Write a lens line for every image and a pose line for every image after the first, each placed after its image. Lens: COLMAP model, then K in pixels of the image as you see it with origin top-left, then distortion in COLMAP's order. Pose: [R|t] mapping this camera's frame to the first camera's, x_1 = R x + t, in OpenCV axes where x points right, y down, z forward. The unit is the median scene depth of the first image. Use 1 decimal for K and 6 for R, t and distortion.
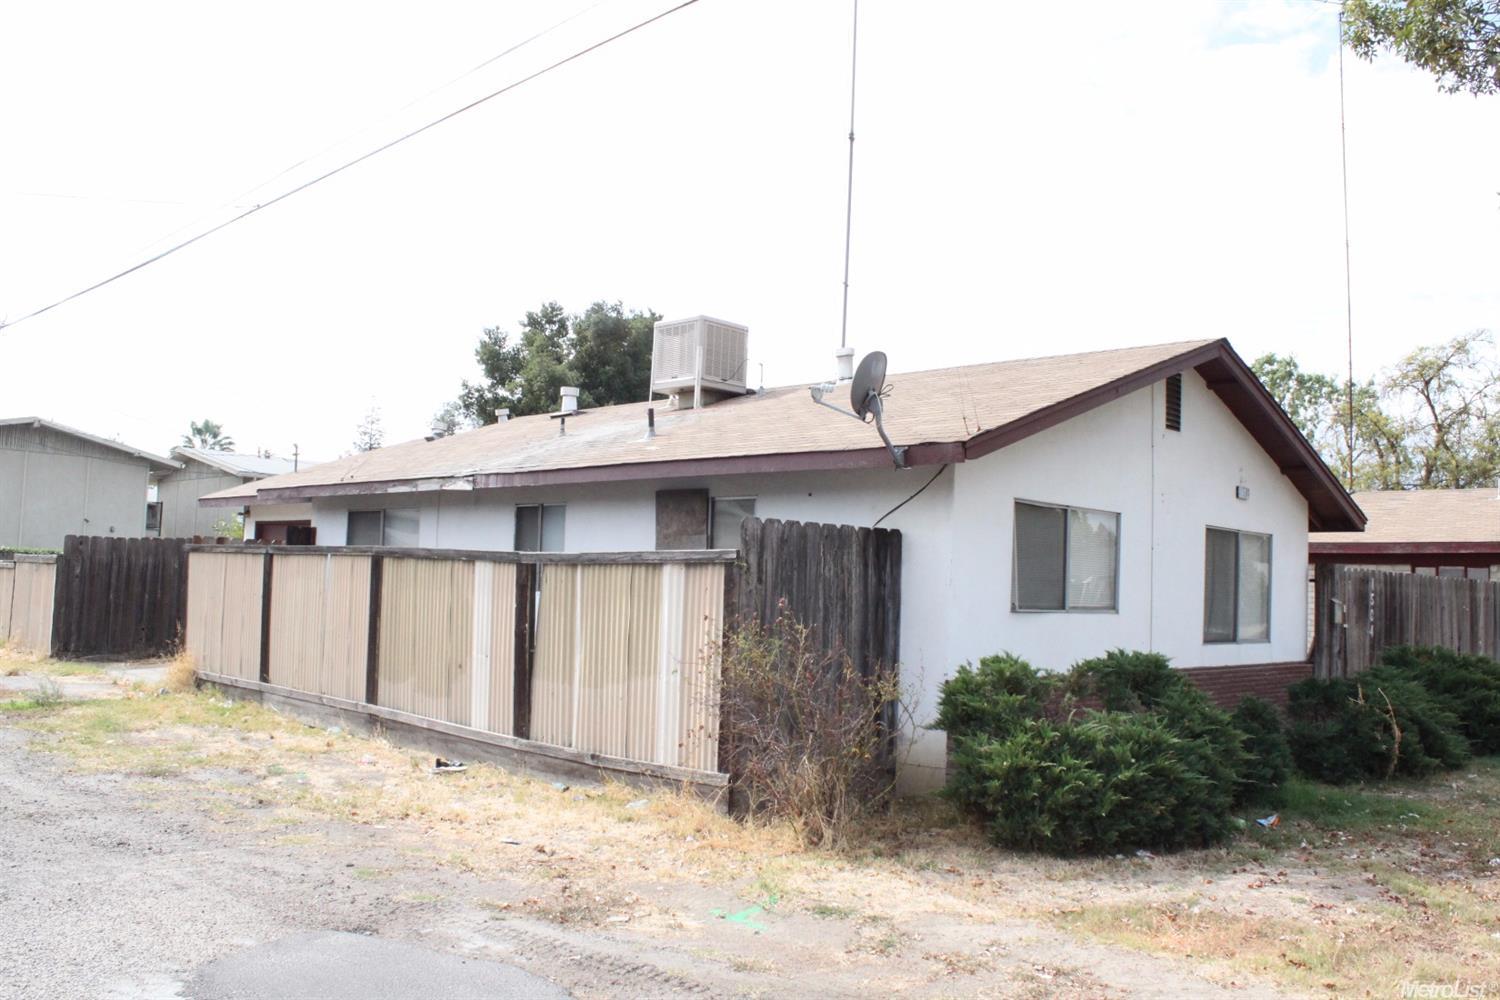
lens RADIAL K [[1287.1, 0, 750.0], [0, 1287.1, 500.0], [0, 0, 1]] dist [-0.099433, 0.003576]
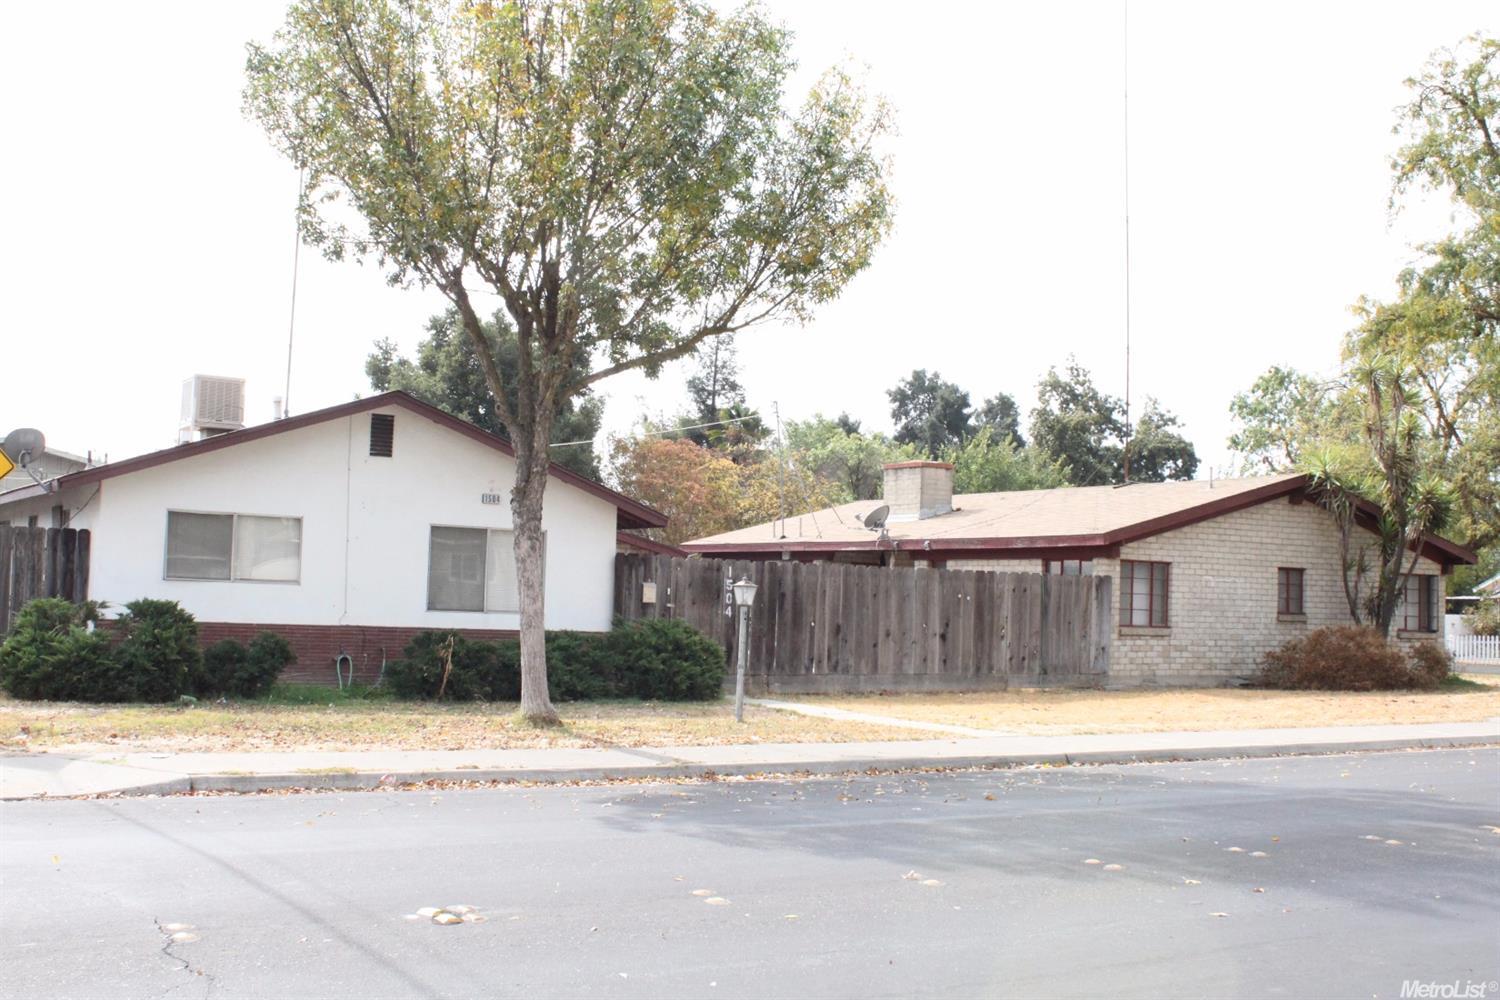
lens RADIAL K [[1643.6, 0, 750.0], [0, 1643.6, 500.0], [0, 0, 1]] dist [-0.125908, 0.002120]
pose [[0.973751, -0.017605, -0.226934, 1.399919], [0.017737, 0.999842, -0.001454, 0.003839], [0.226923, -0.002609, 0.973909, -0.814294]]
